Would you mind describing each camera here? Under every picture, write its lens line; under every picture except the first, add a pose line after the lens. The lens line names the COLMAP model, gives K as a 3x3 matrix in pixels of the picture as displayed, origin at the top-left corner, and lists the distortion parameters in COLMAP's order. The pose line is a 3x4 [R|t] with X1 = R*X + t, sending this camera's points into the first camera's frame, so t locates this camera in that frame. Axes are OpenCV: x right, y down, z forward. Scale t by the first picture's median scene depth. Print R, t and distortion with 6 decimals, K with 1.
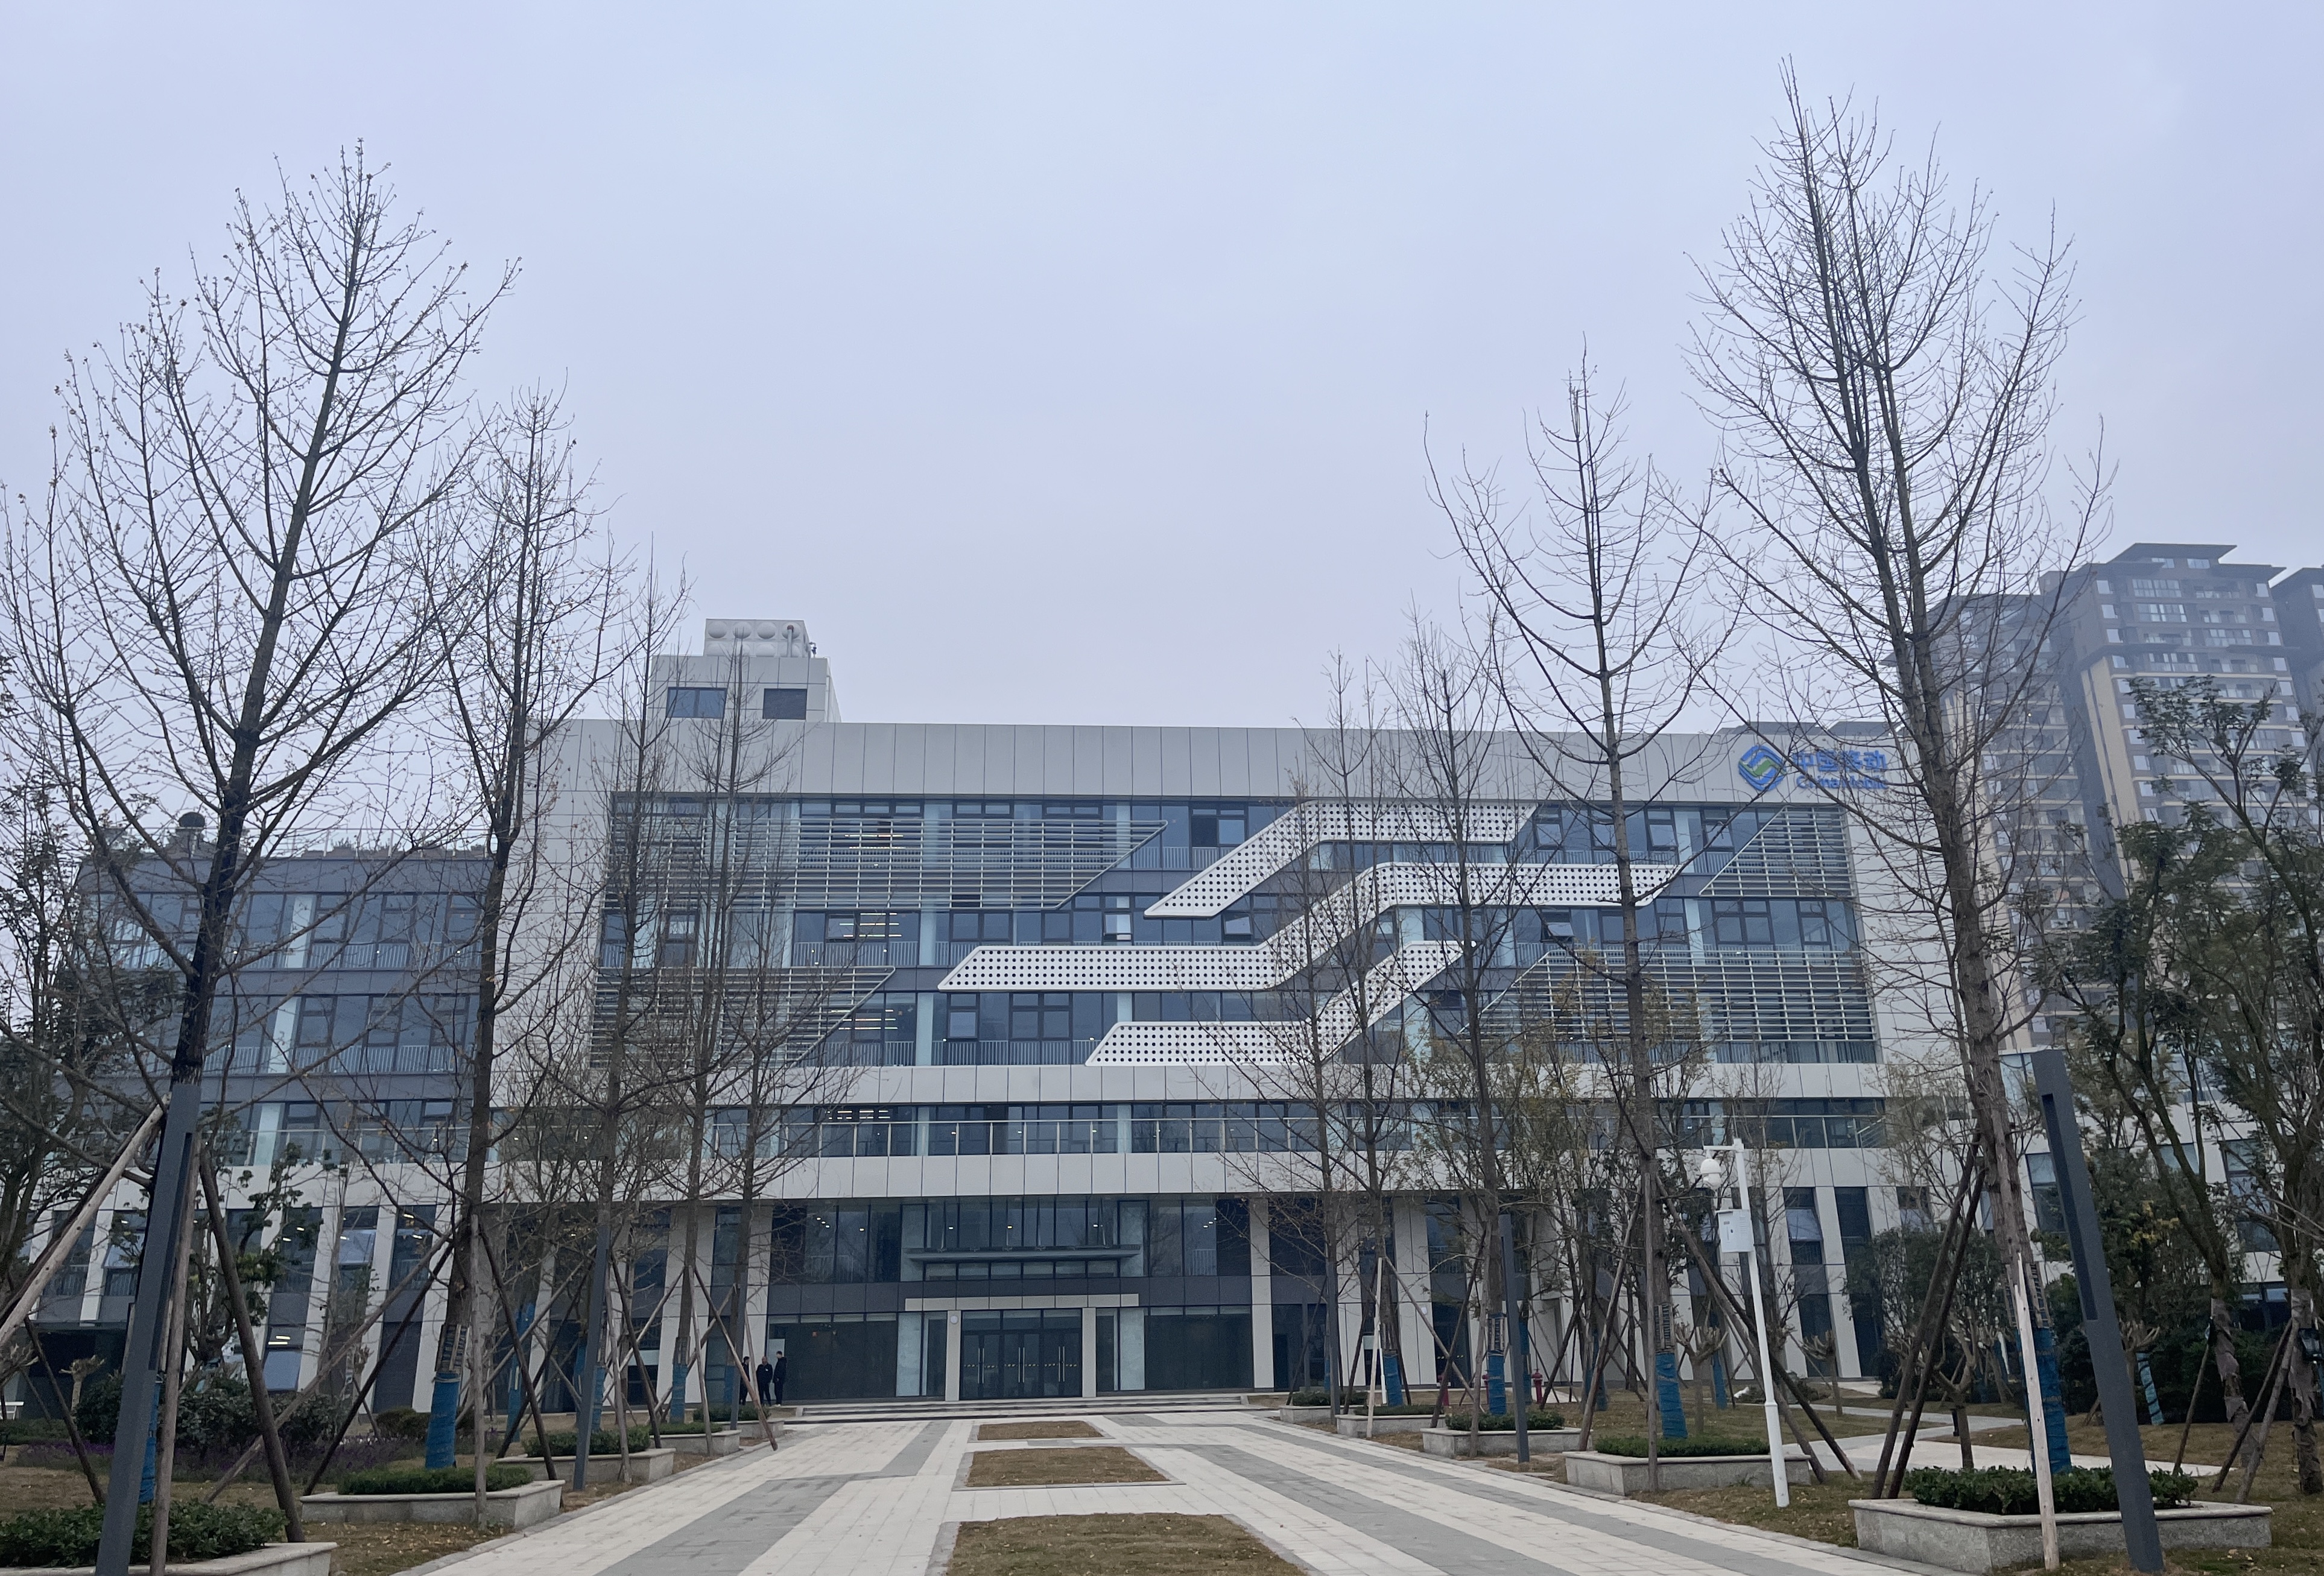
lens RADIAL K [[1739.7, 0, 1166.1], [0, 1739.7, 784.9], [0, 0, 1]] dist [0.039192, -0.001800]
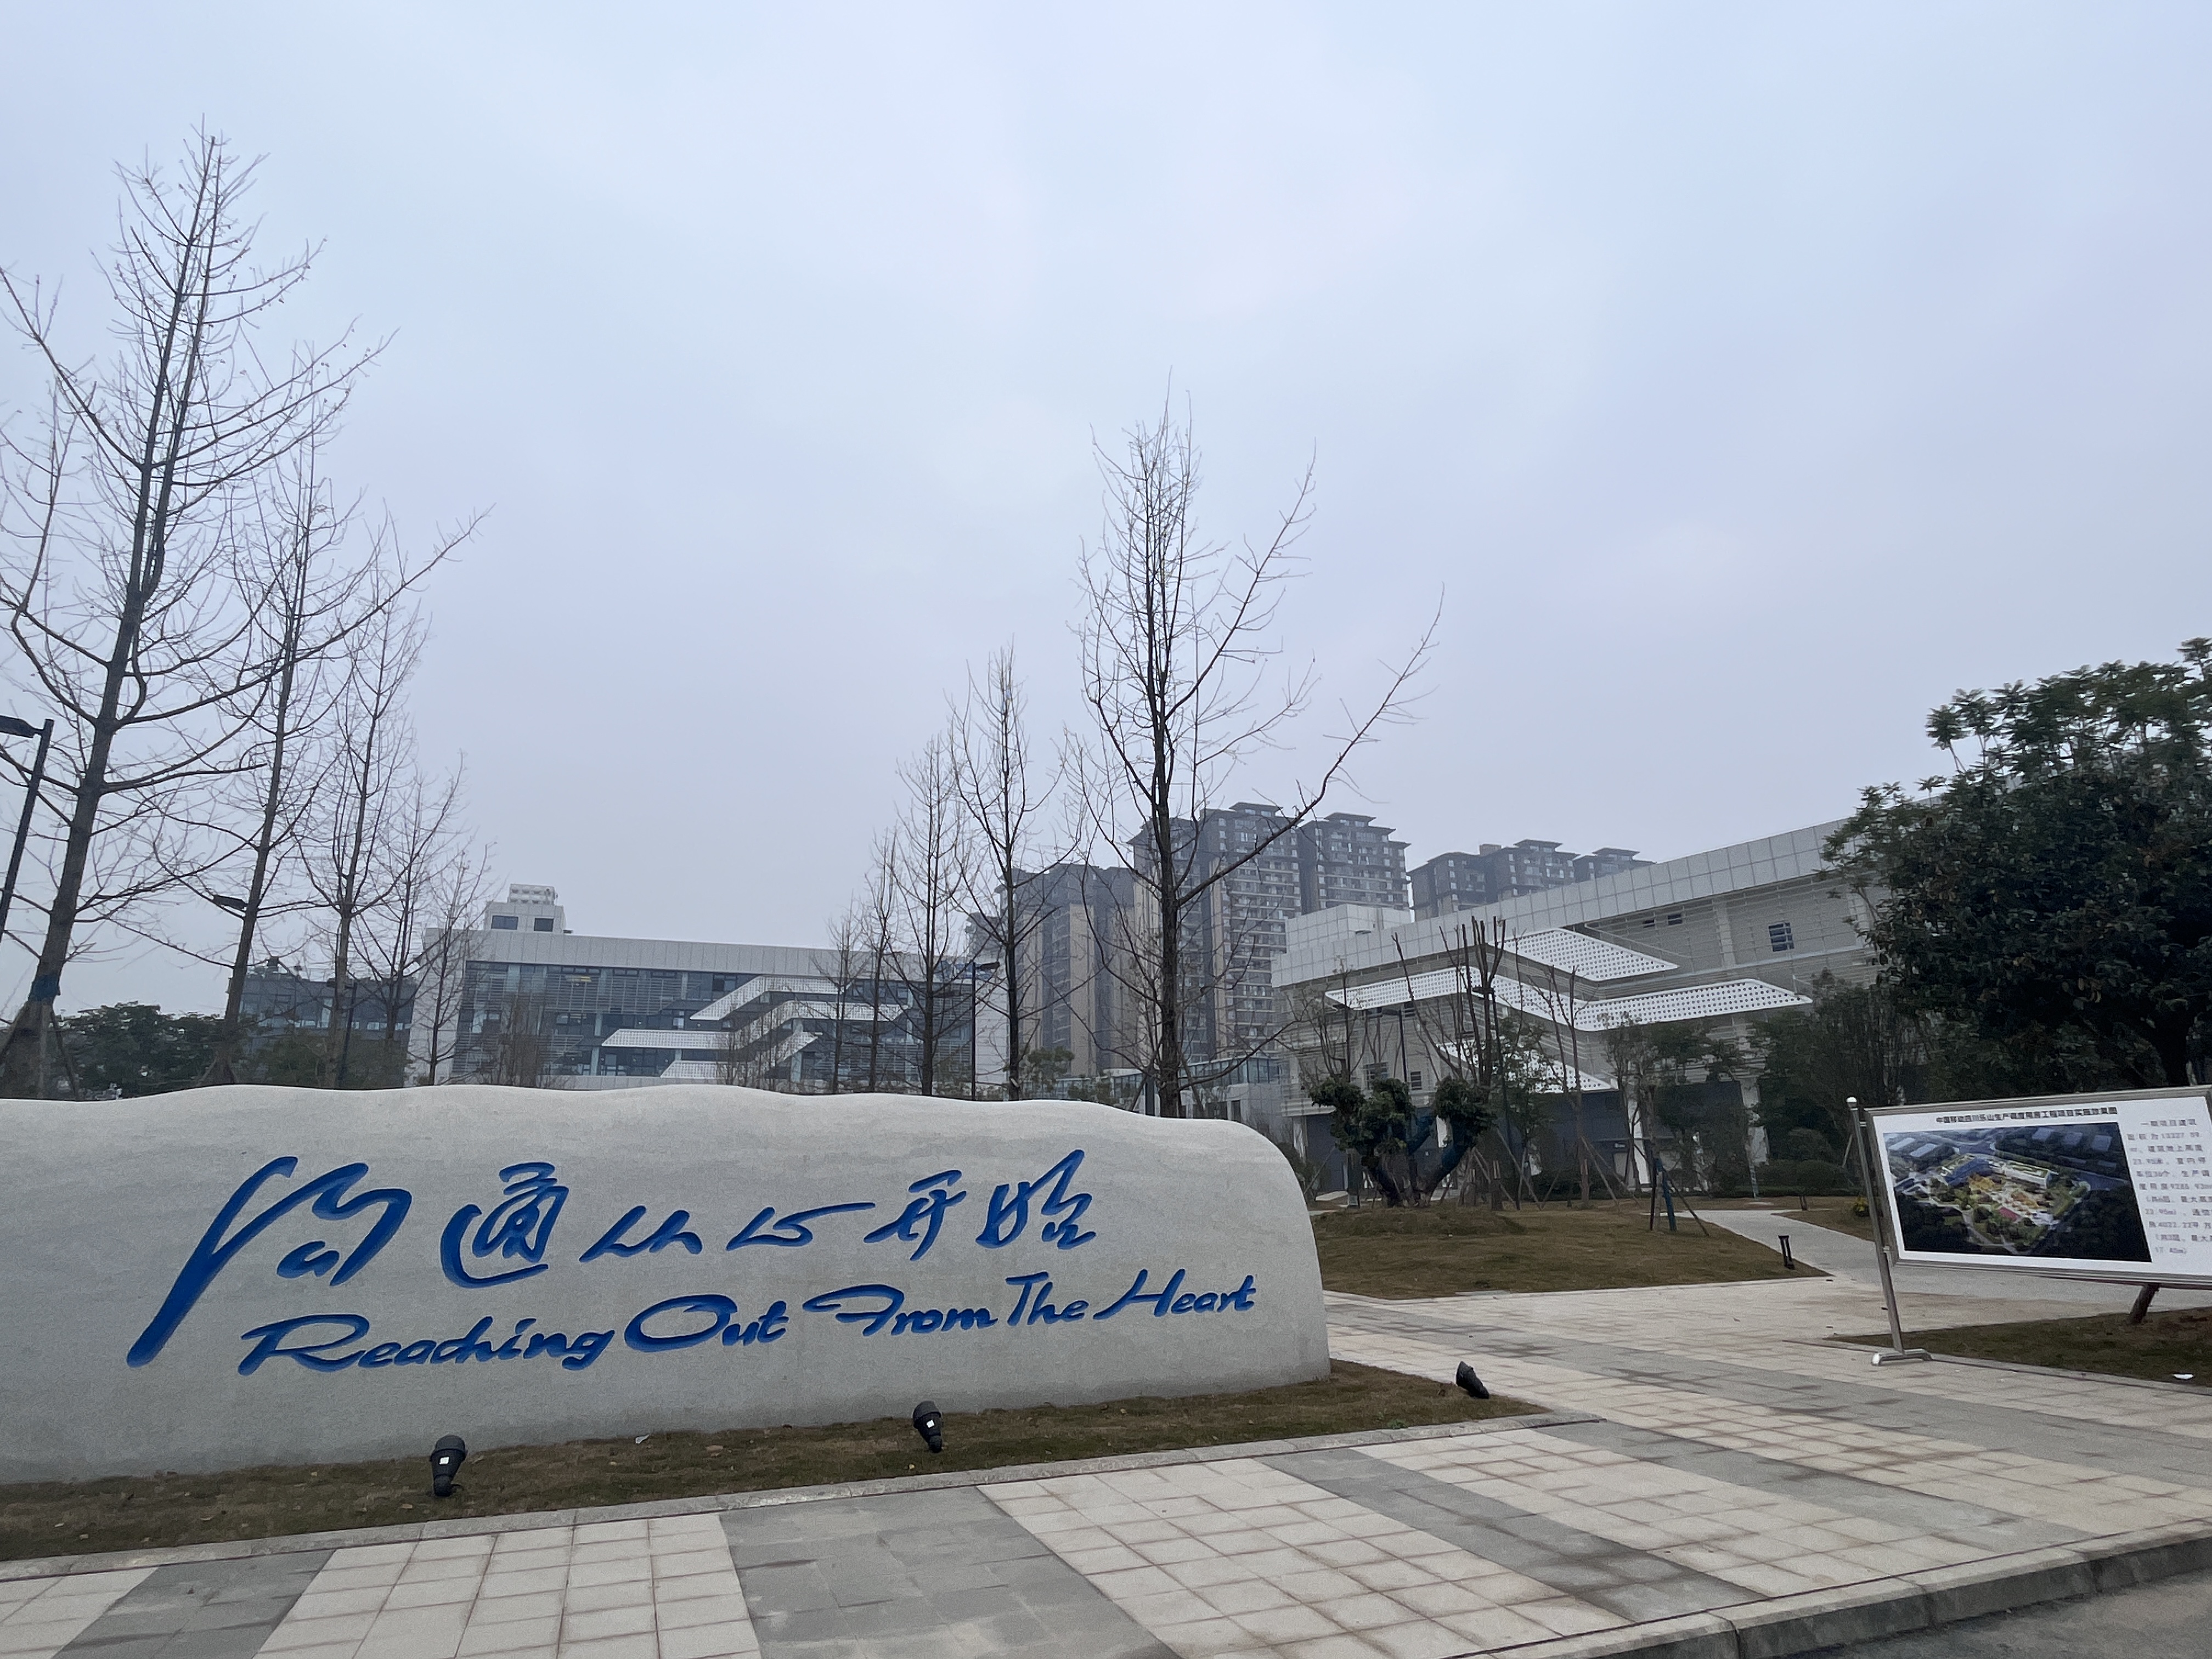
lens RADIAL K [[1233.2, 0, 1102.8], [0, 1233.2, 835.6], [0, 0, 1]] dist [-0.002196, -0.000371]
pose [[0.965145, 0.079547, 0.249333, 0.097948], [-0.087566, 0.995933, 0.021219, -0.278870], [-0.246631, -0.042313, 0.968185, -0.870647]]
